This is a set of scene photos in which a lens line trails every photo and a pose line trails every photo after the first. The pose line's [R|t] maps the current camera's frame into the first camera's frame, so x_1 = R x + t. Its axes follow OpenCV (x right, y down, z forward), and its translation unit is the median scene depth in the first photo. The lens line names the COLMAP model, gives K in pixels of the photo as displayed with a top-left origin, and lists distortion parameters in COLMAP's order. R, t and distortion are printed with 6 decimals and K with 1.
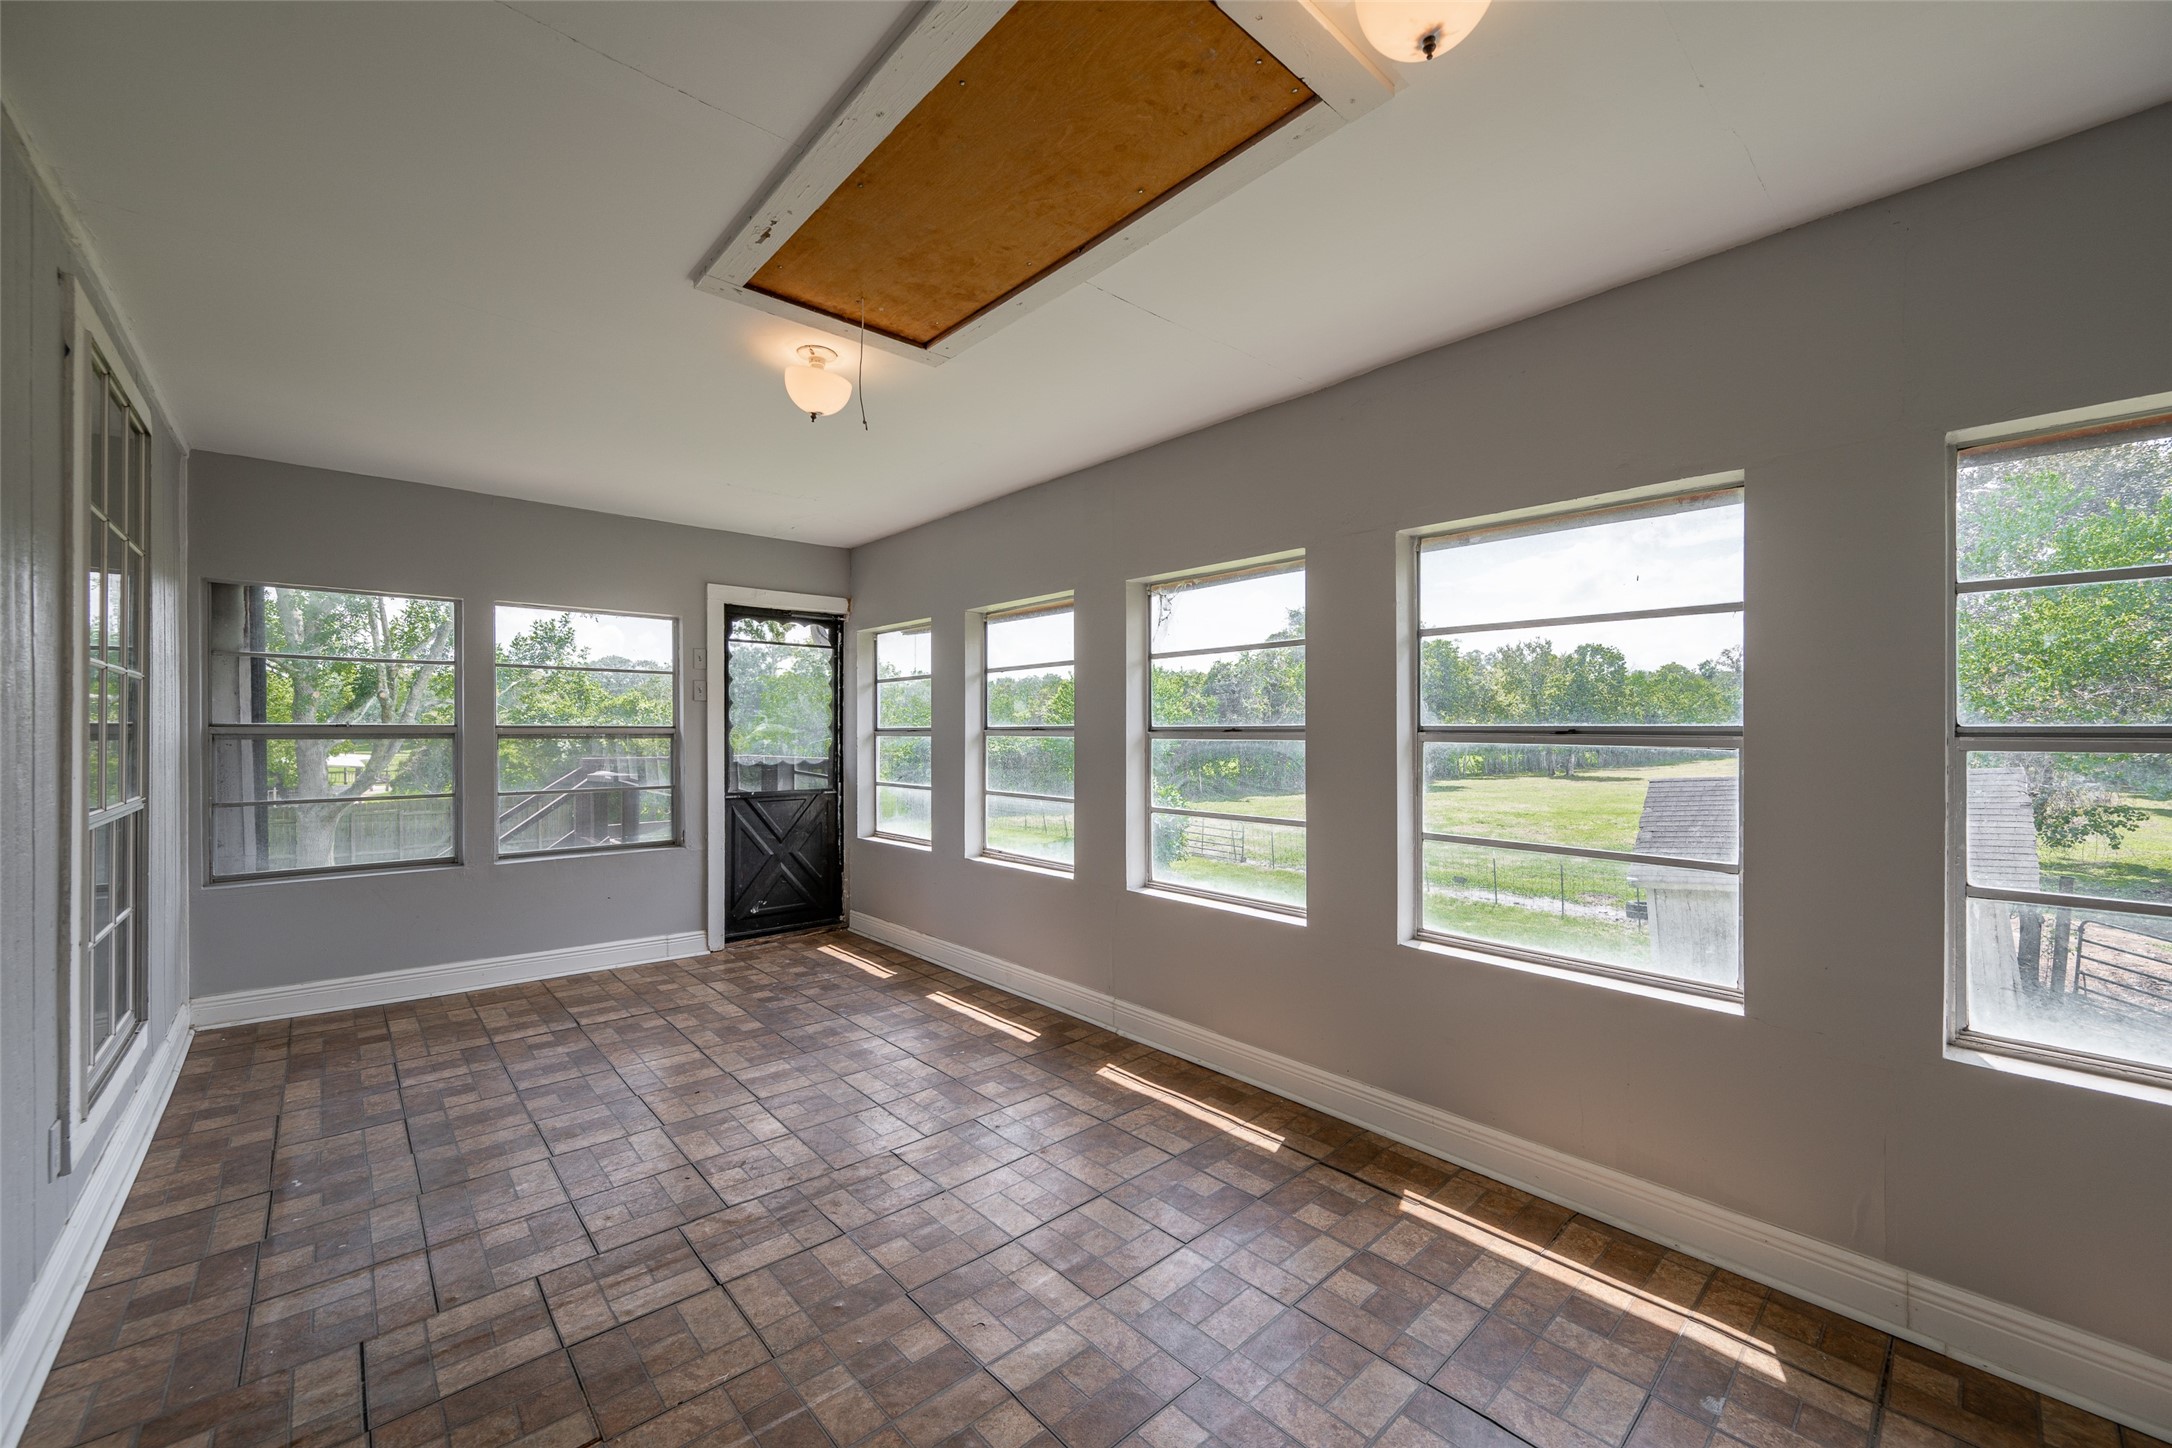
lens RADIAL K [[847.6, 0, 1086.1], [0, 847.6, 725.4], [0, 0, 1]] dist [-0.000678, -0.000154]
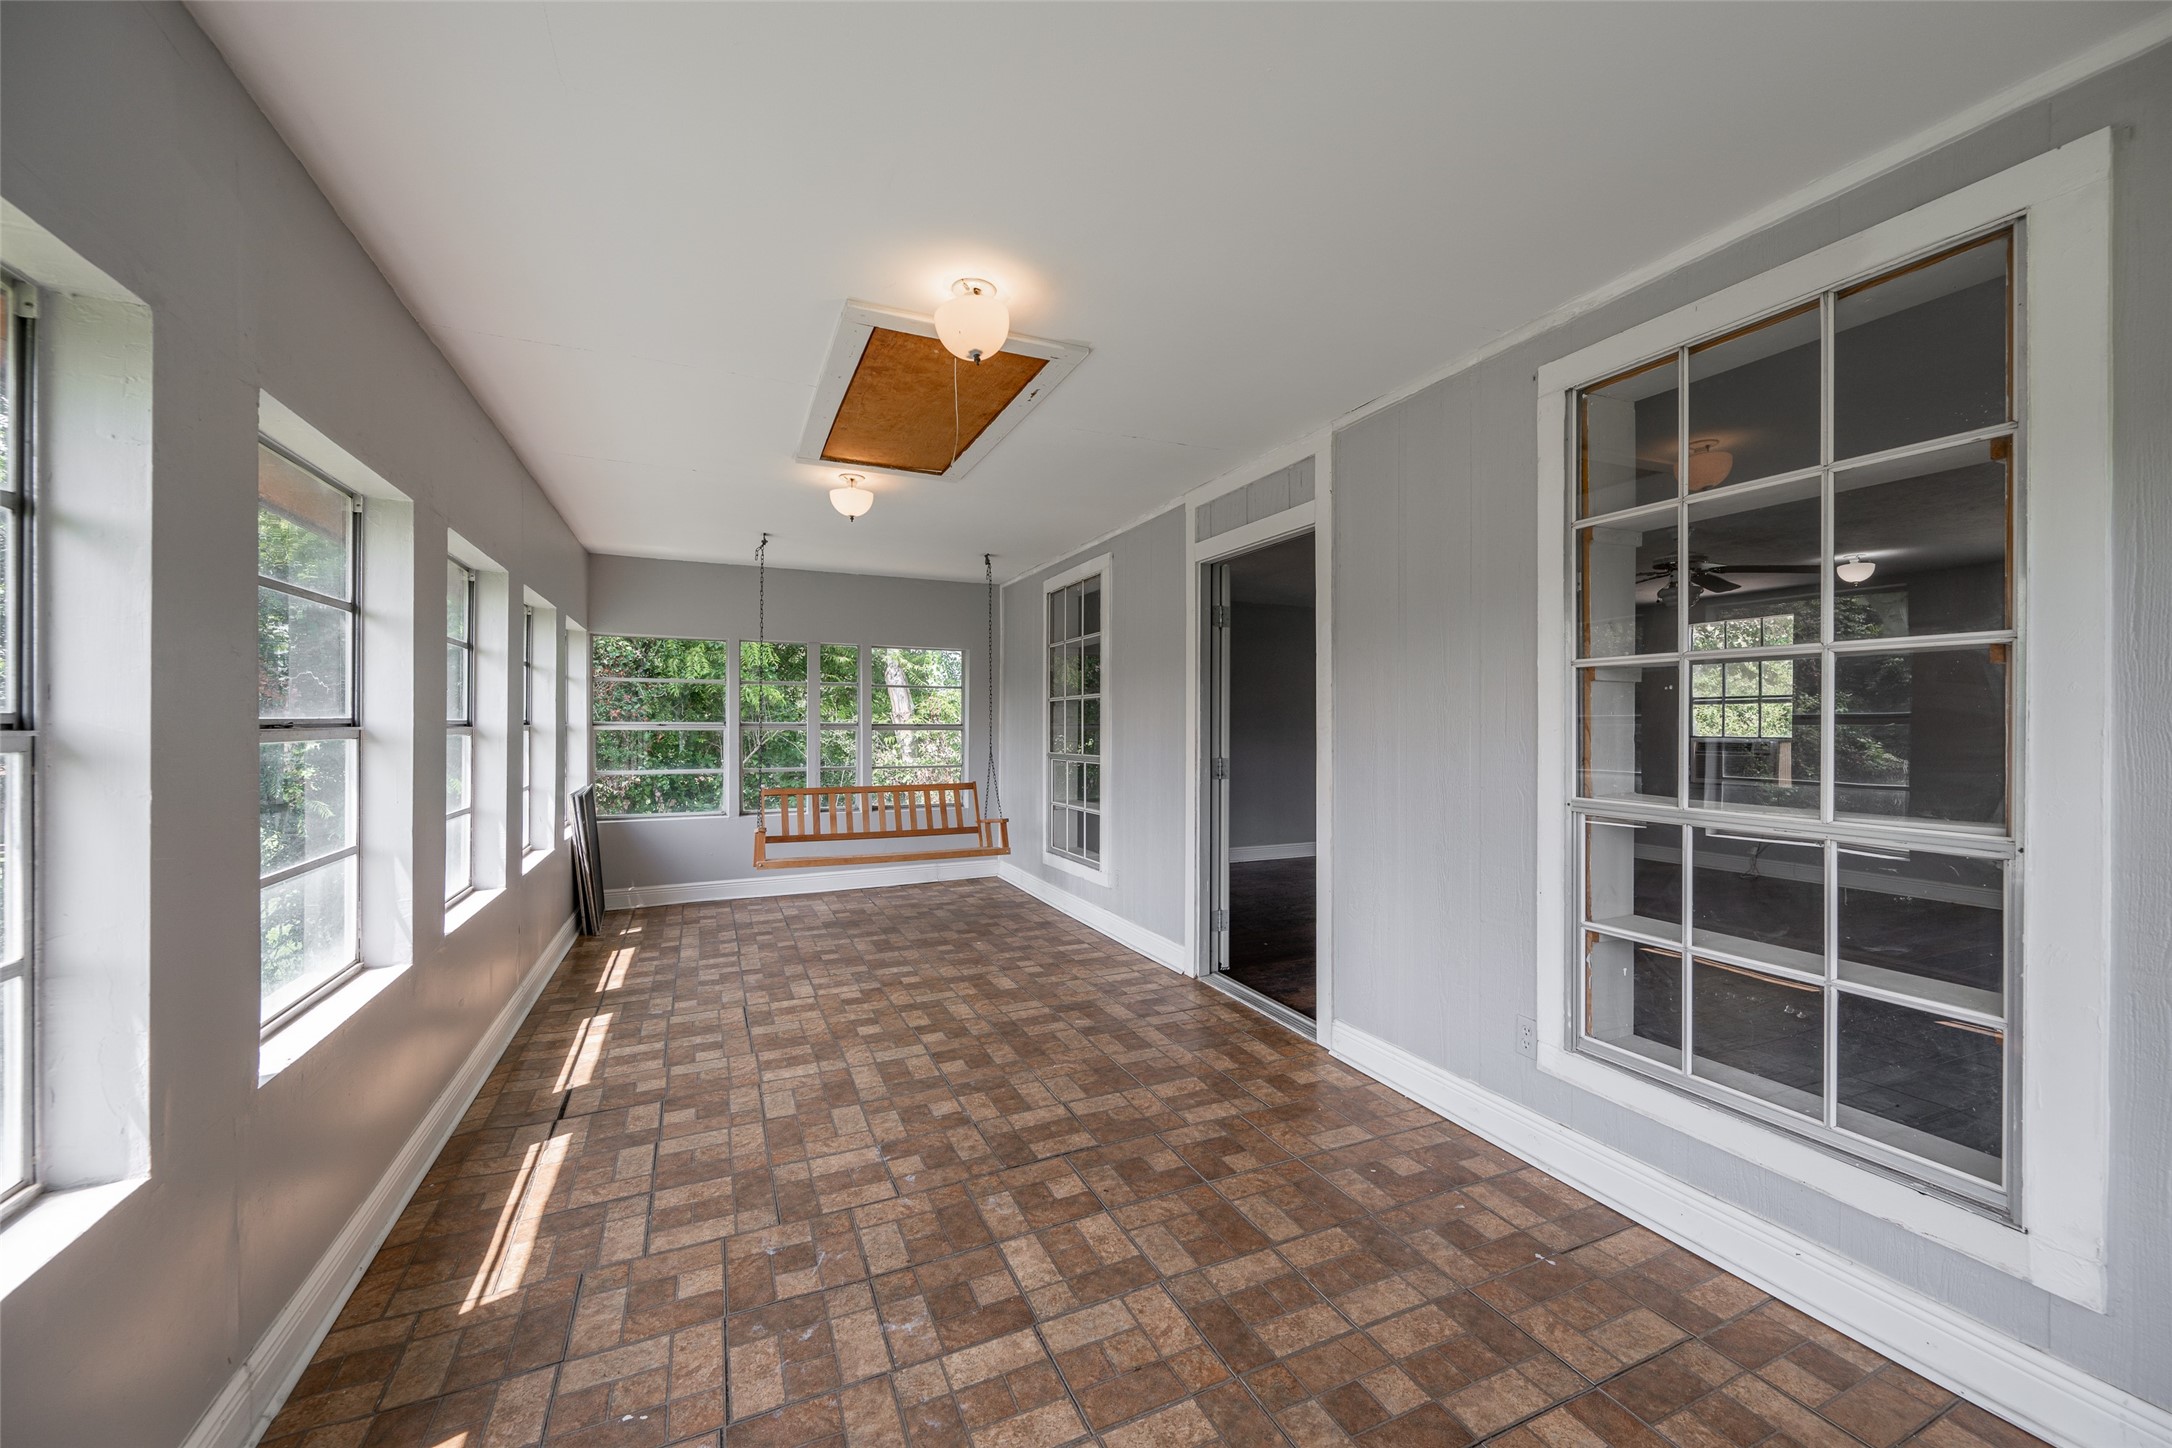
lens RADIAL K [[847.6, 0, 1089.7], [0, 847.6, 718.8], [0, 0, 1]] dist [-0.000678, -0.000154]
pose [[-0.950840, 0.000199, 0.309682, -0.792412], [-0.000610, 0.999997, -0.002516, 0.000967], [-0.309682, -0.002581, -0.950837, 2.026723]]
